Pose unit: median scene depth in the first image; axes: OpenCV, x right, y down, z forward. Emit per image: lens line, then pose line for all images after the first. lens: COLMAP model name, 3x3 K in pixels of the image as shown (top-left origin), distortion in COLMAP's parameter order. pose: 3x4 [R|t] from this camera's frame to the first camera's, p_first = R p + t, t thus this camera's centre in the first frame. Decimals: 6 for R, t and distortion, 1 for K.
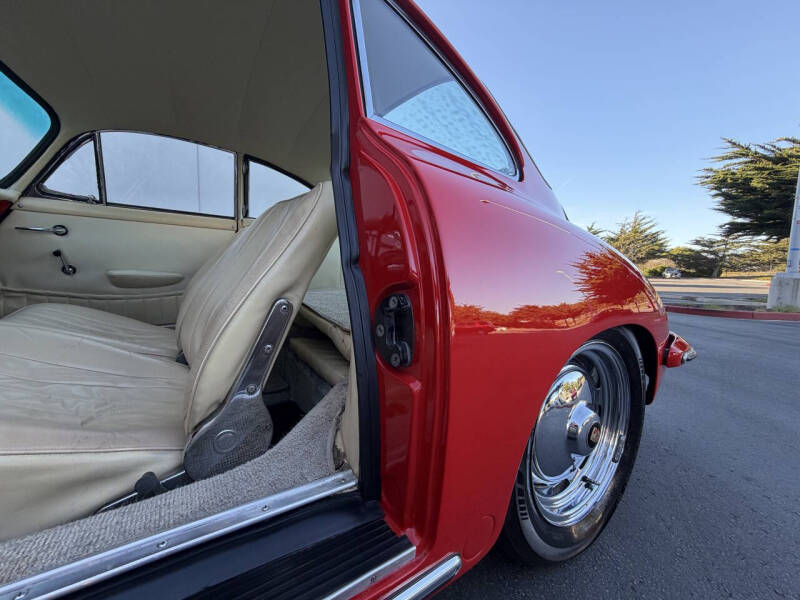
lens RADIAL K [[321.9, 0, 400.0], [0, 321.9, 300.0], [0, 0, 1]] dist [0.001894, 0.000085]
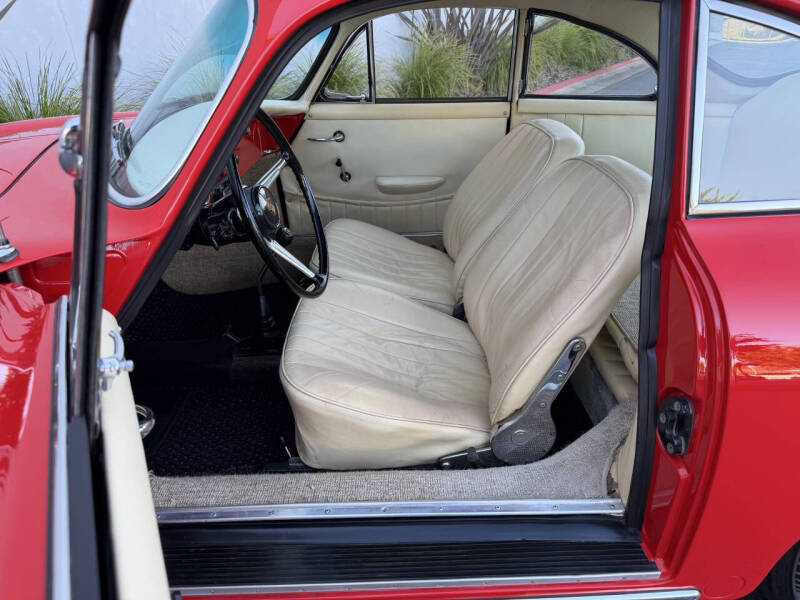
lens RADIAL K [[590.6, 0, 400.0], [0, 590.6, 300.0], [0, 0, 1]] dist [-0.003777, -0.003941]
pose [[0.844849, 0.201481, -0.495616, 0.088170], [-0.007265, 0.930613, 0.365934, -0.884215], [0.534955, -0.305558, 0.787691, -0.876091]]
